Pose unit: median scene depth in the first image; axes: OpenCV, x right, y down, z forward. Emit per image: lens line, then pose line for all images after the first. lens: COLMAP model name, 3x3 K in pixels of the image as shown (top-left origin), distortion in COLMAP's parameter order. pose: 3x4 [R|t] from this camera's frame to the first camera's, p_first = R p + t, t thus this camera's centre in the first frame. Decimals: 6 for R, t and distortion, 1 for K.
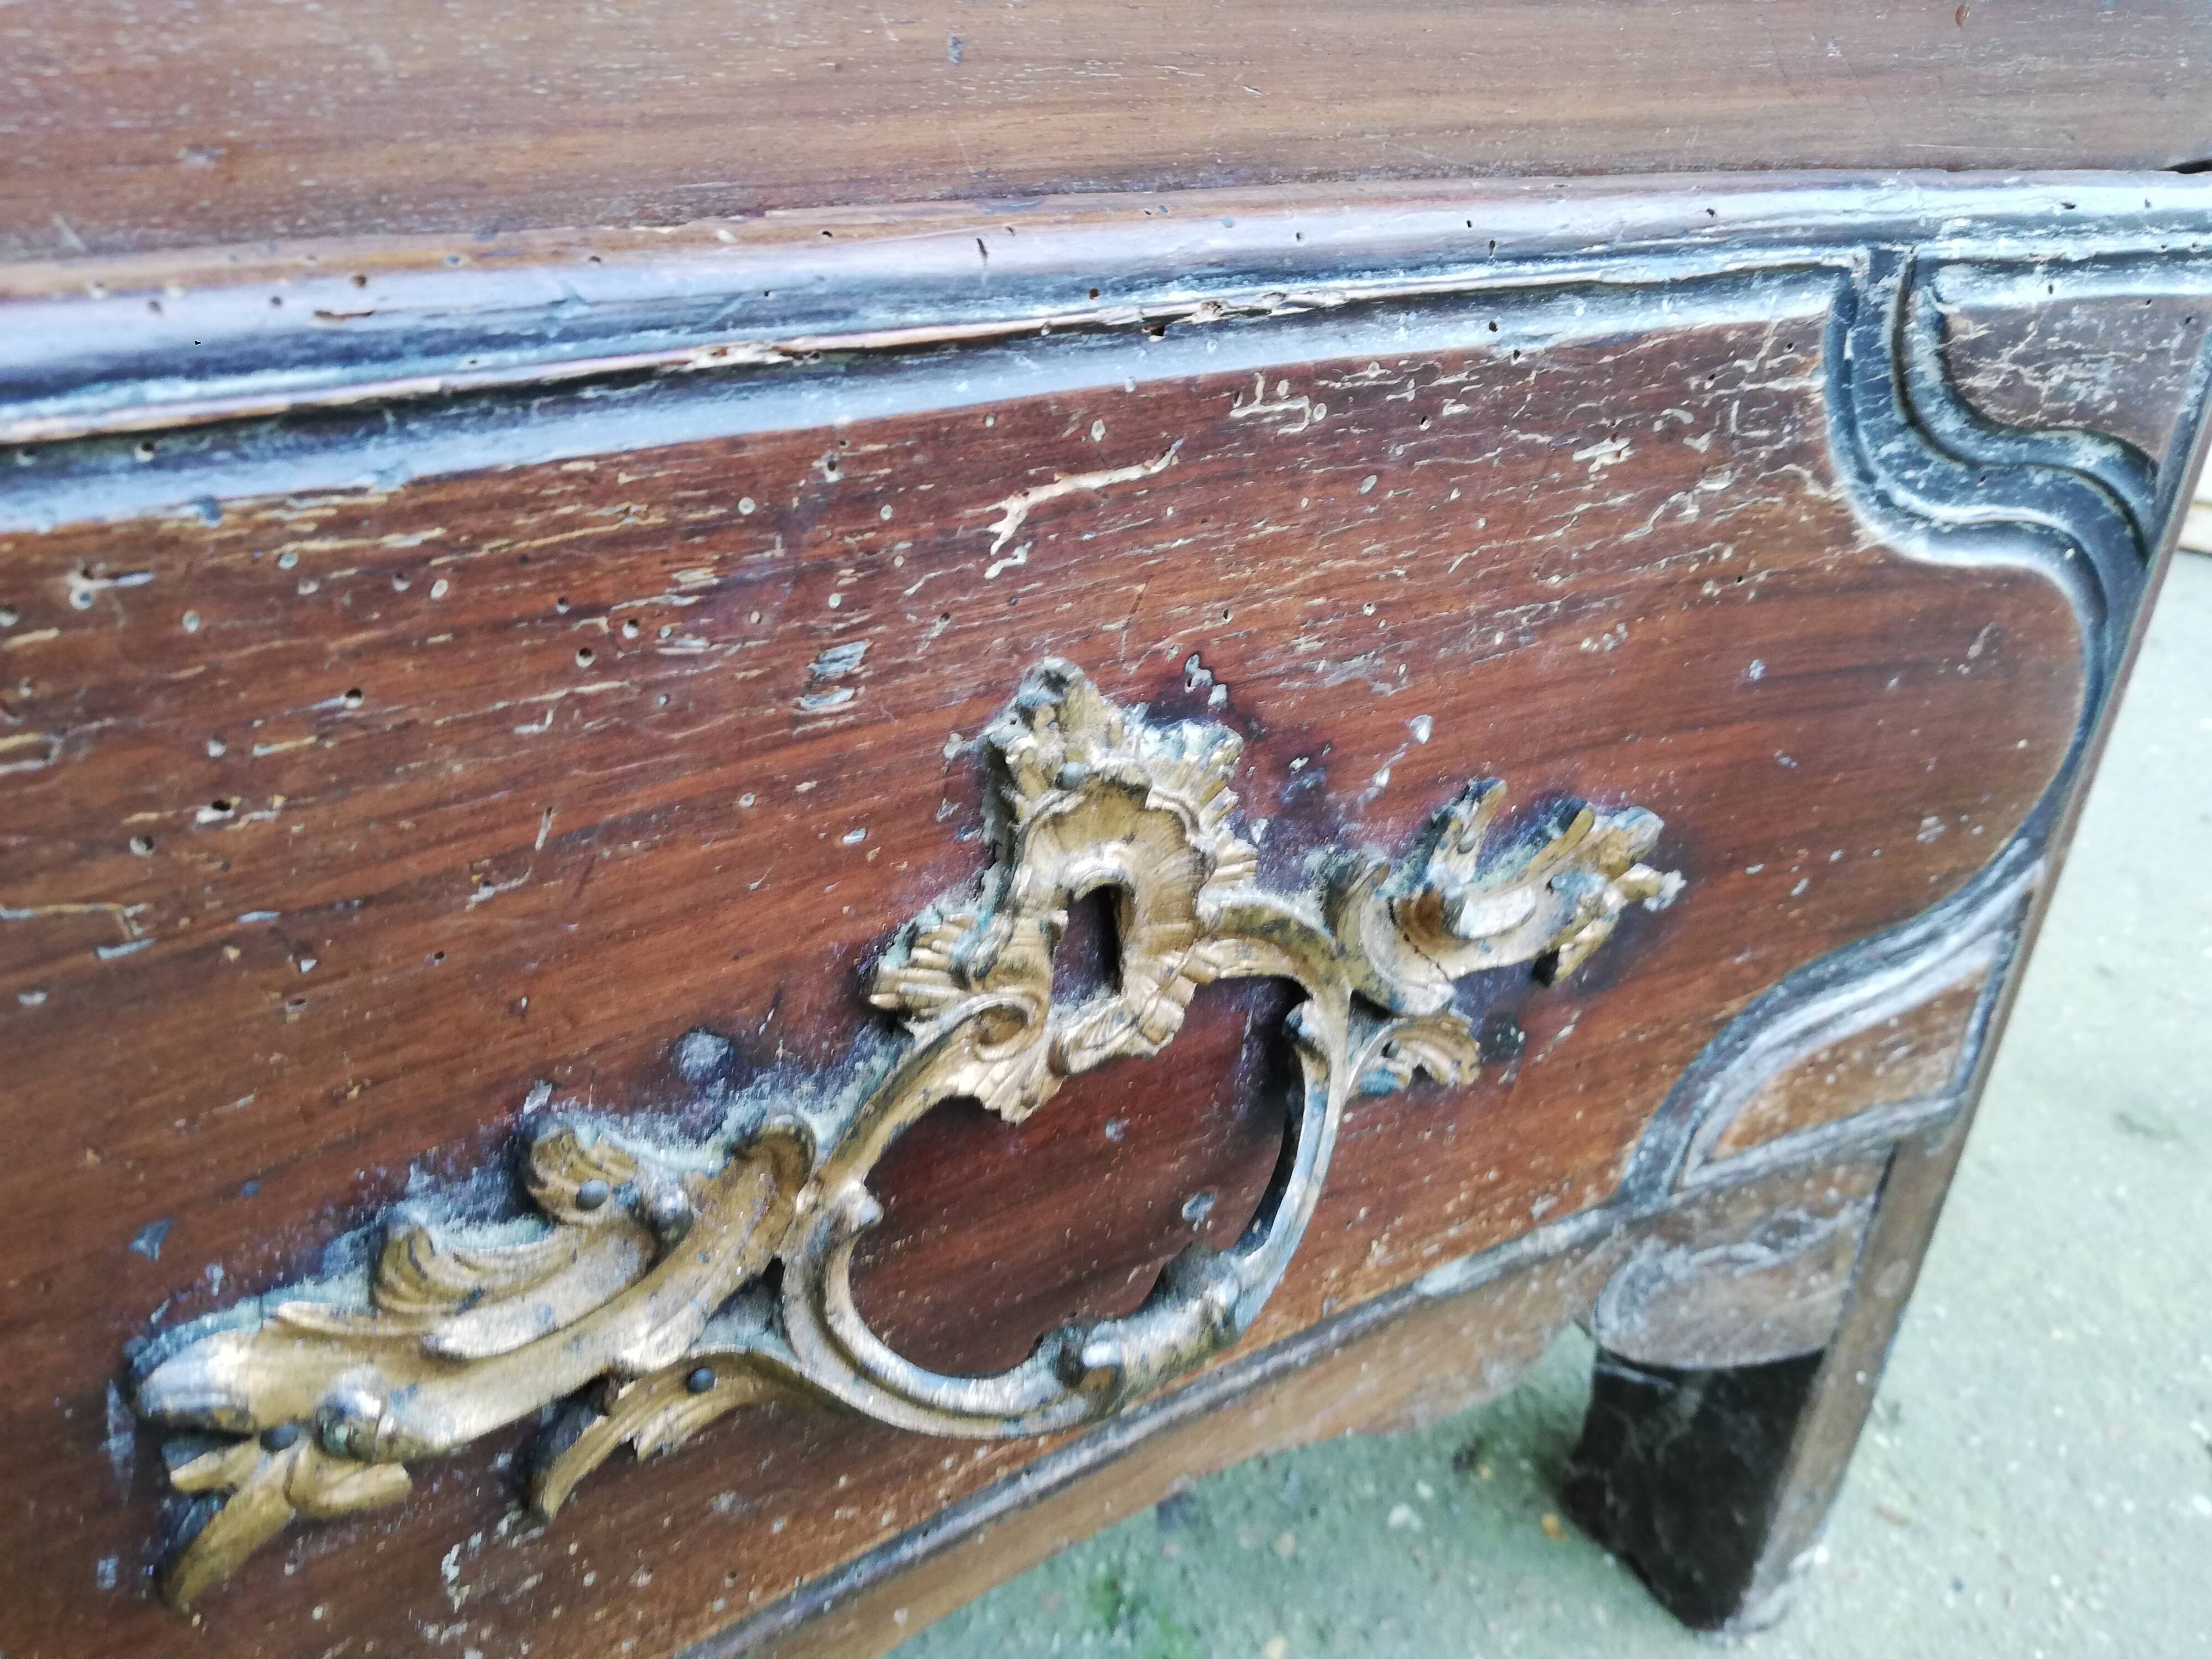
lens RADIAL K [[1665.6, 0, 1086.8], [0, 1665.6, 784.3], [0, 0, 1]] dist [0.043139, -0.067720]
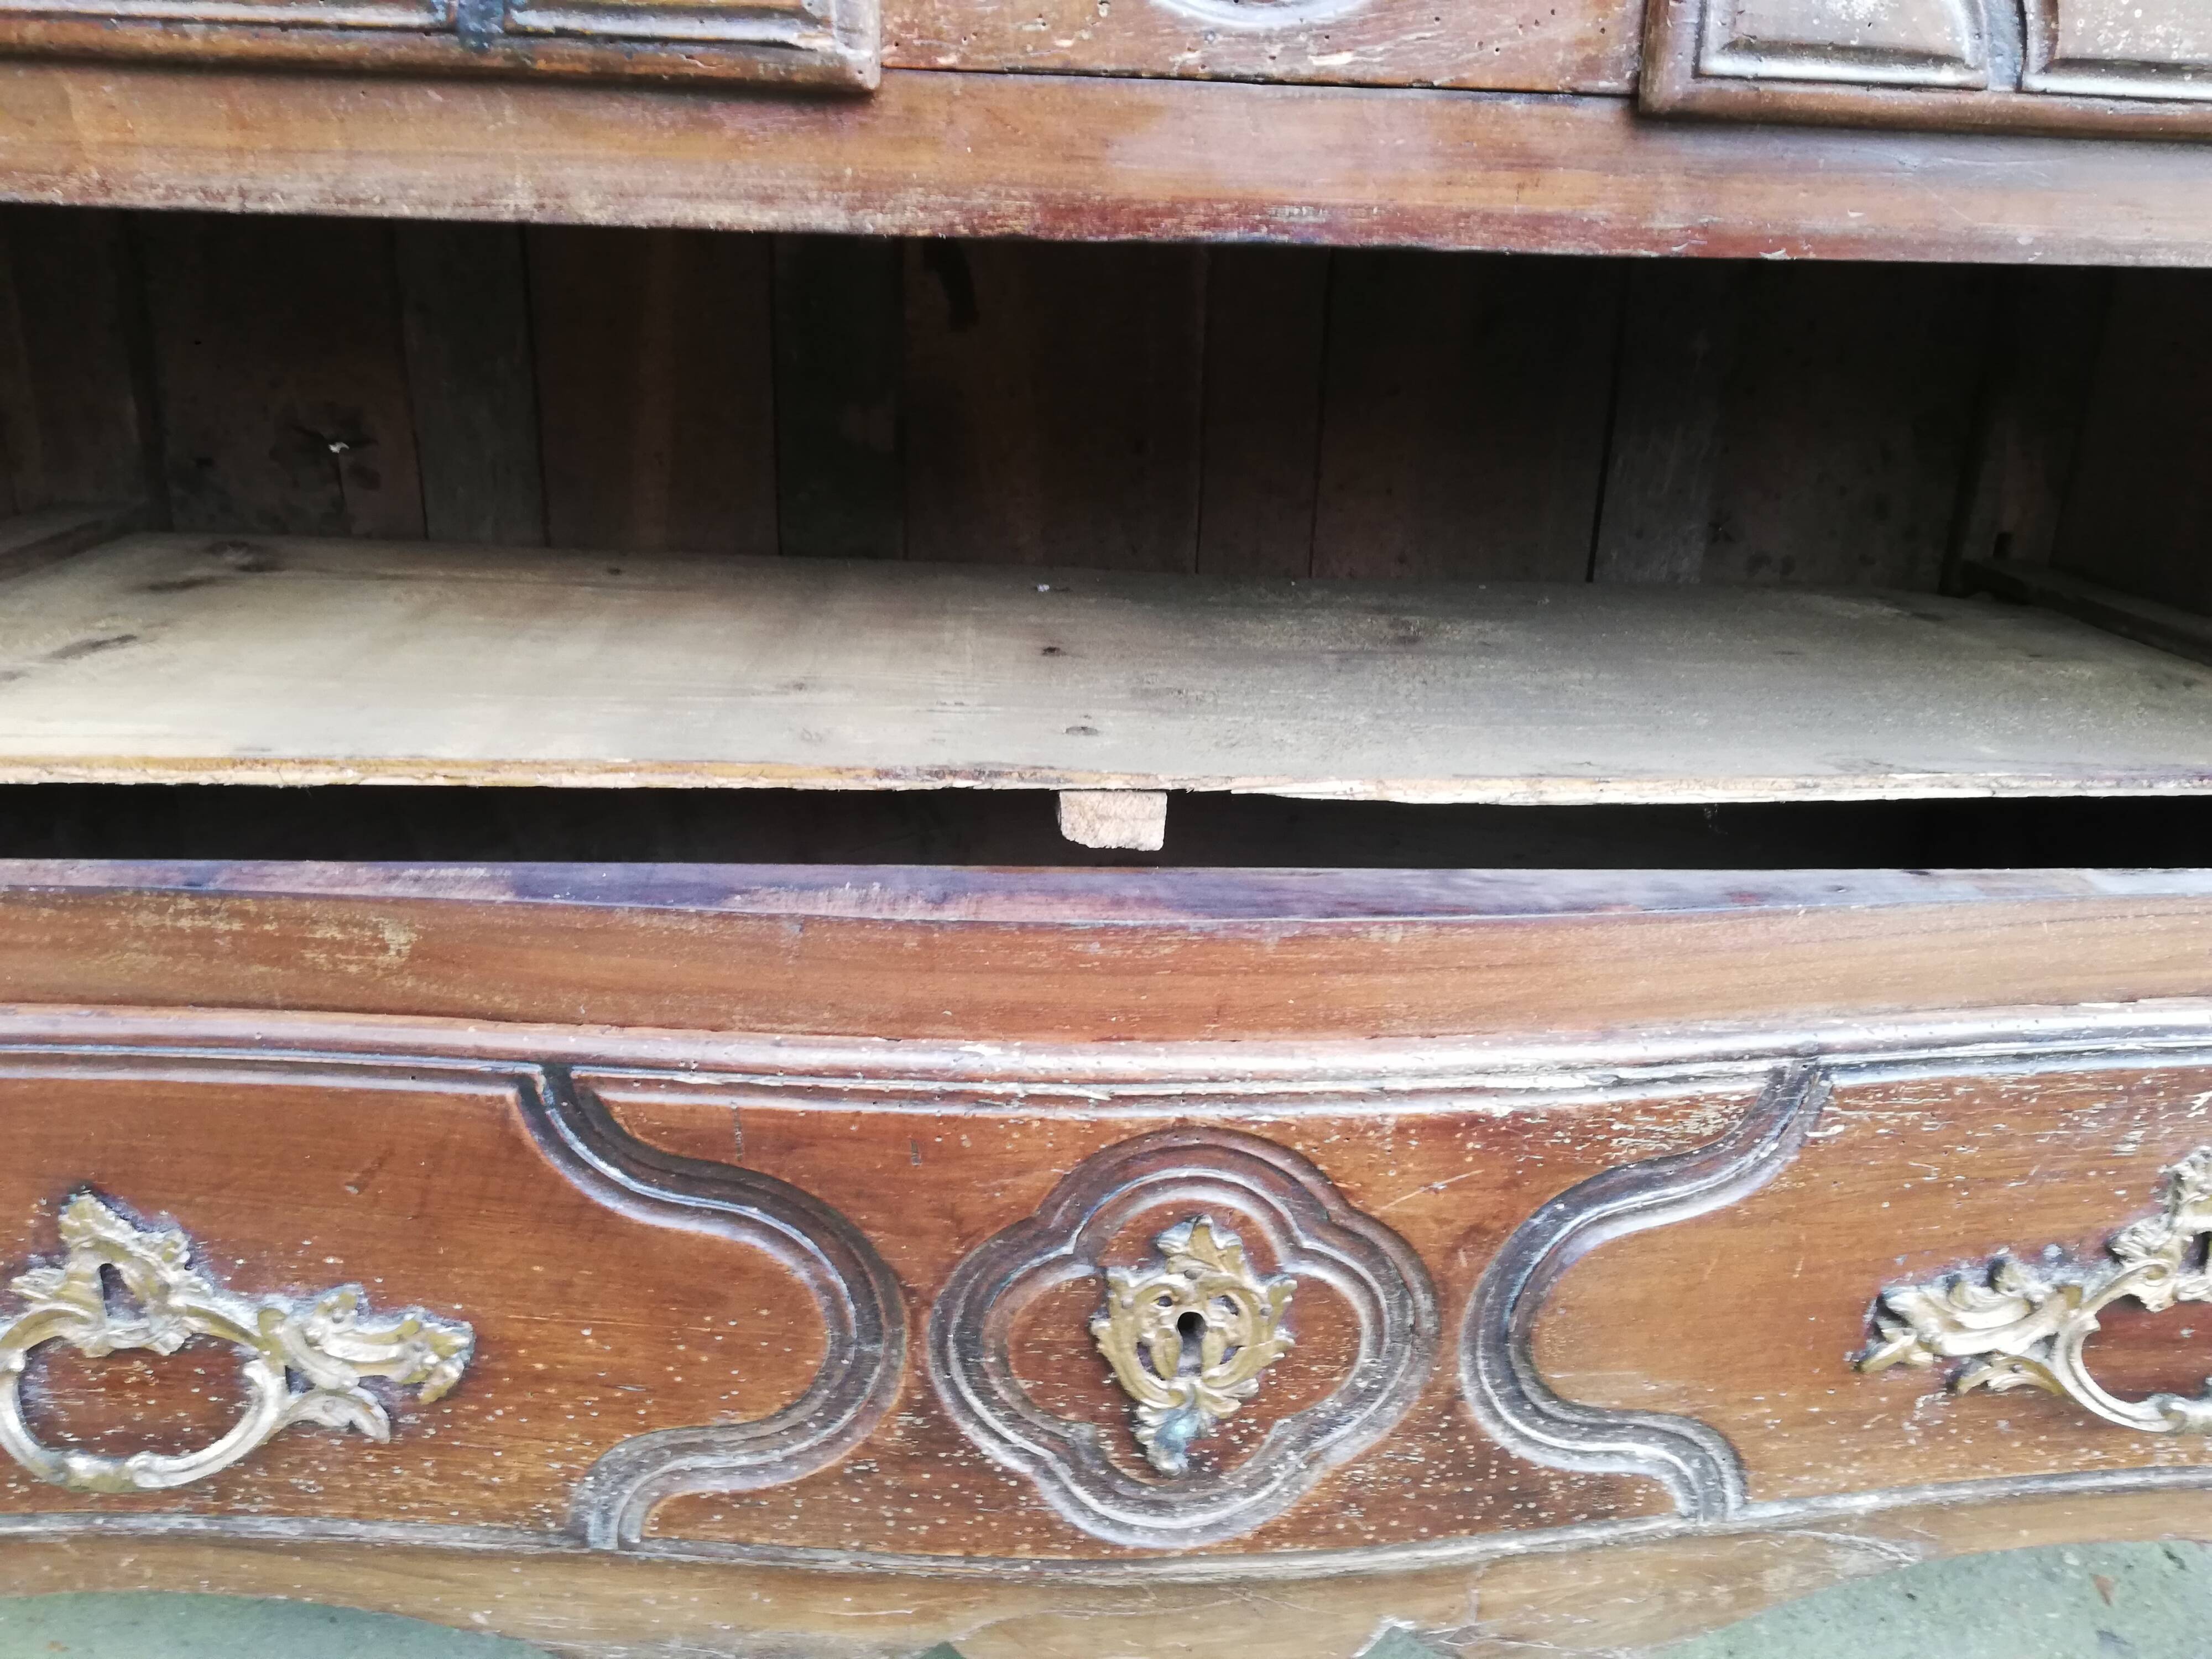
lens RADIAL K [[1665.6, 0, 1112.7], [0, 1665.6, 823.7], [0, 0, 1]] dist [0.043139, -0.067720]
pose [[0.873976, 0.146997, -0.463204, -0.374673], [-0.207275, 0.974864, -0.081714, 0.006721], [0.439549, 0.167427, 0.882477, -2.232355]]
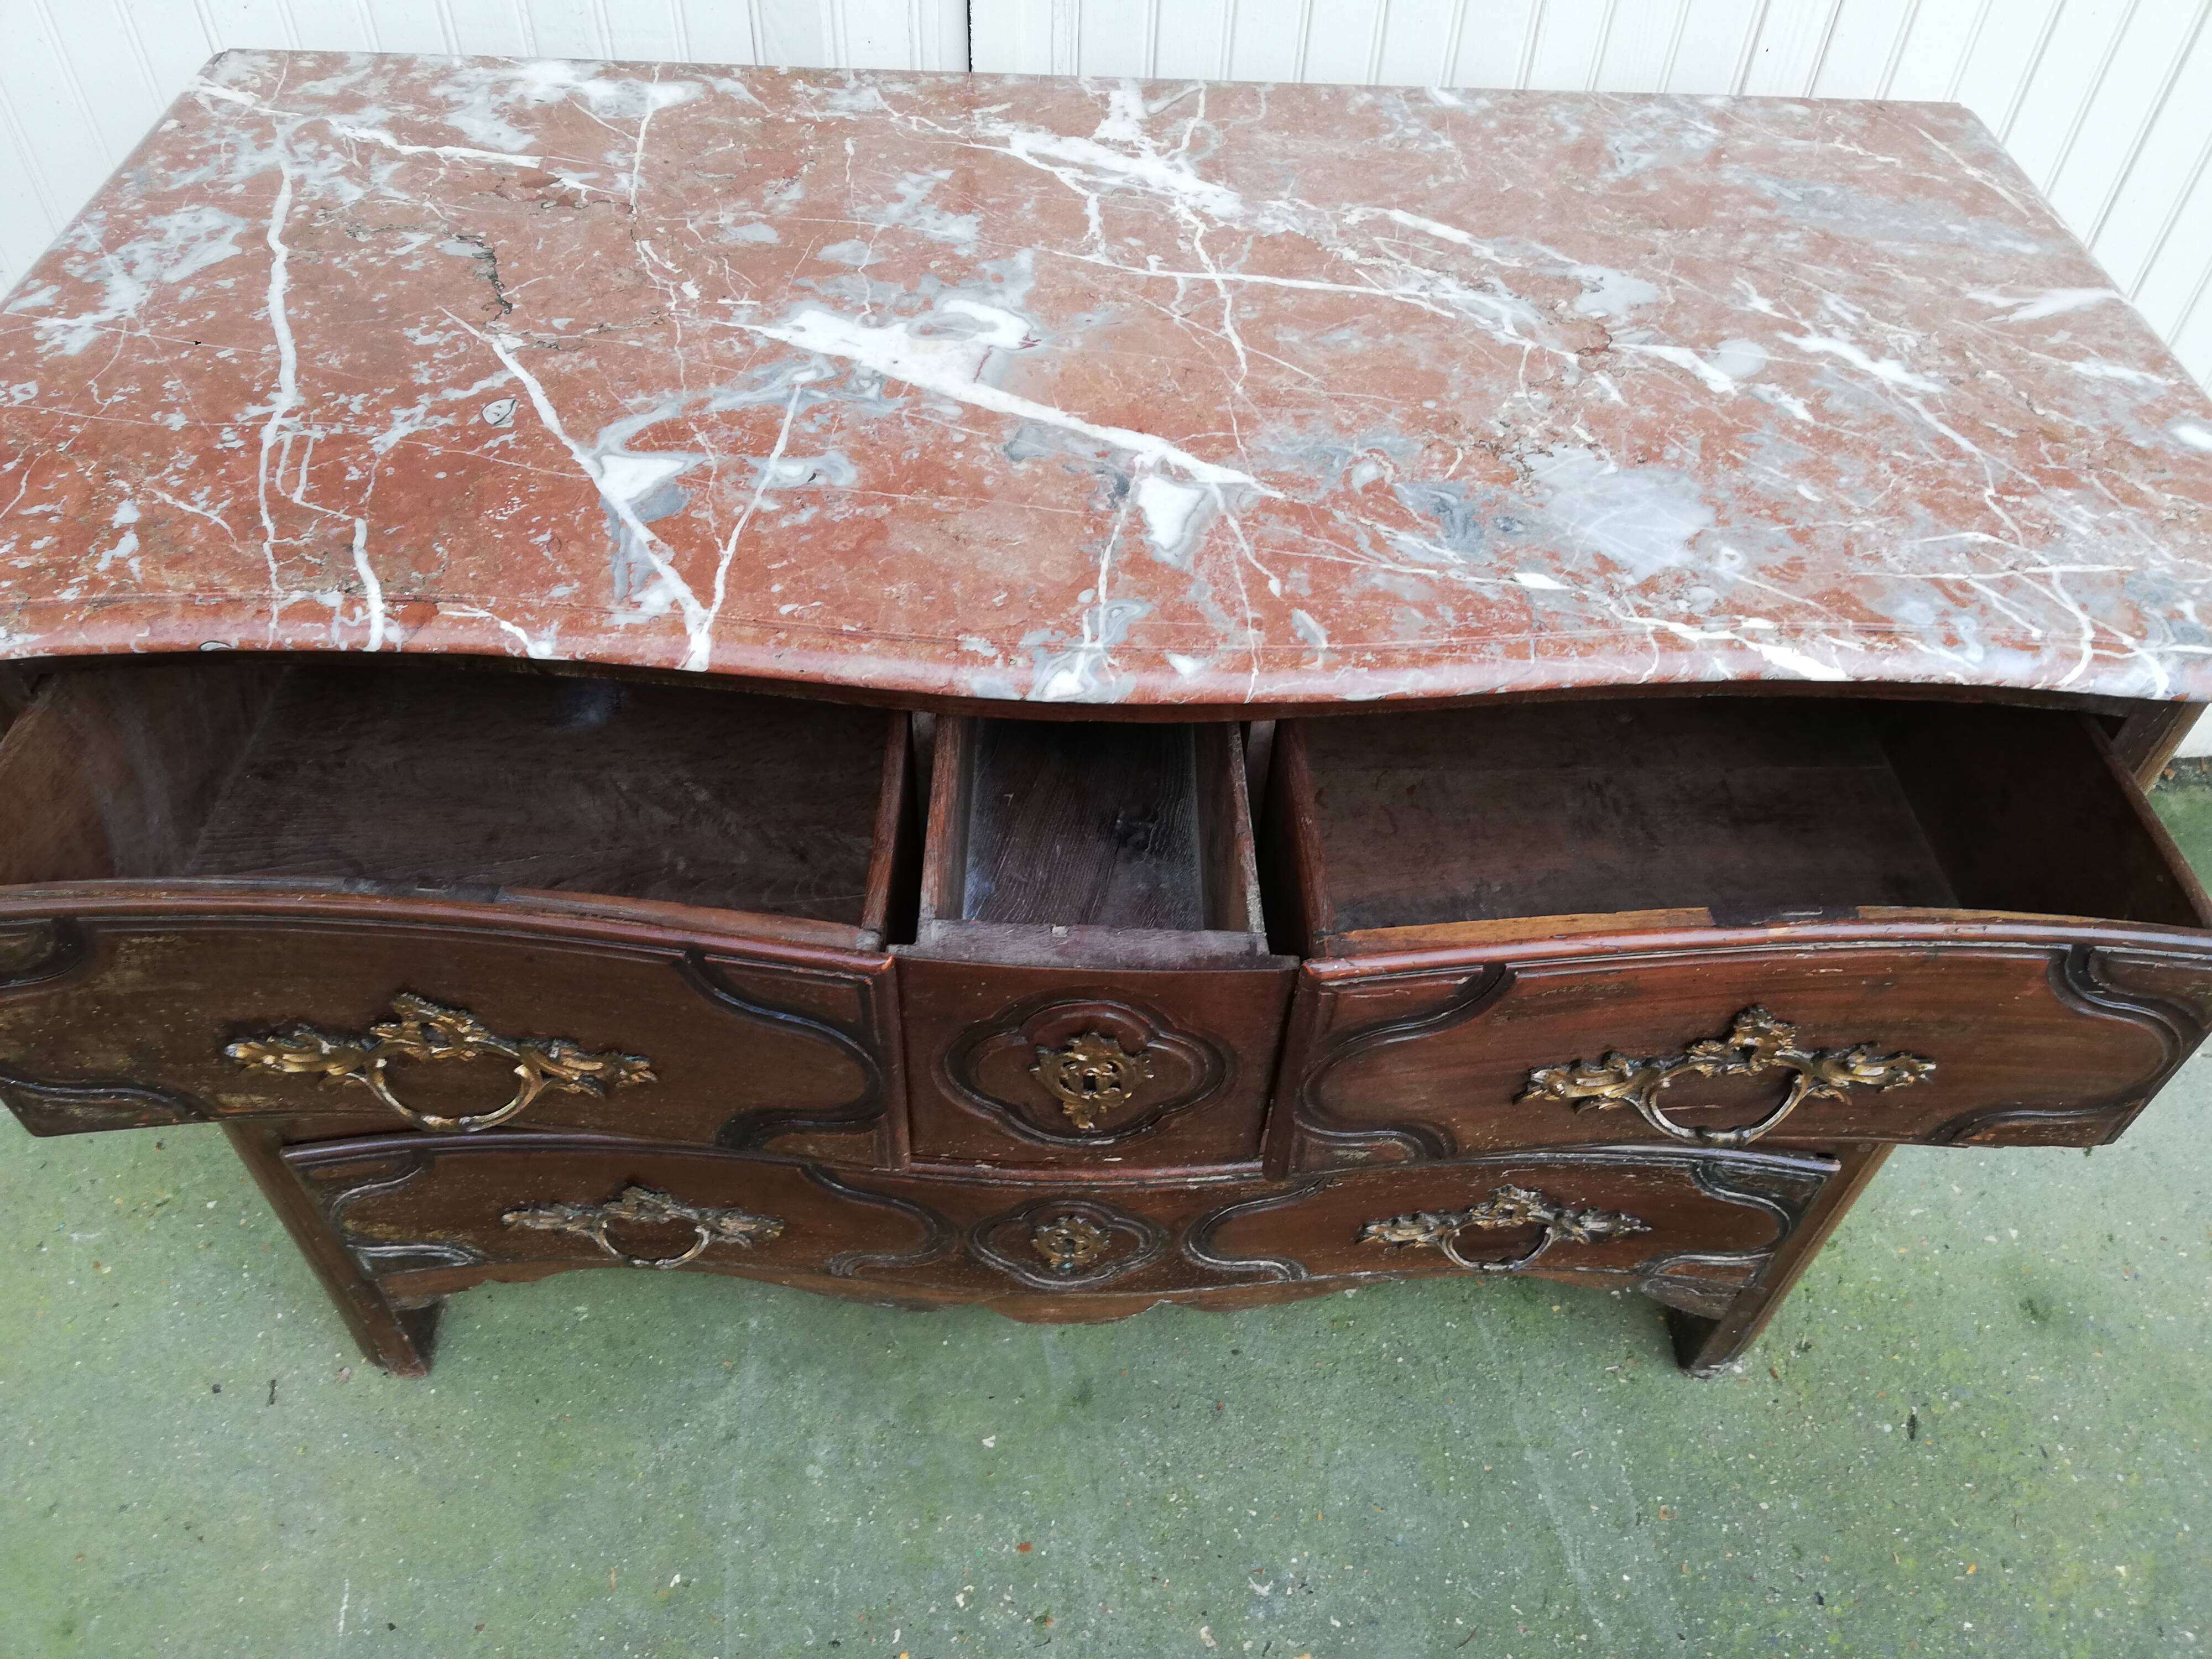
lens RADIAL K [[1665.6, 0, 1105.8], [0, 1665.6, 839.0], [0, 0, 1]] dist [0.043139, -0.067720]
pose [[0.845277, 0.384232, -0.371311, 0.519785], [-0.232821, 0.890326, 0.391299, -3.240060], [0.480938, -0.244307, 0.842029, -4.633360]]
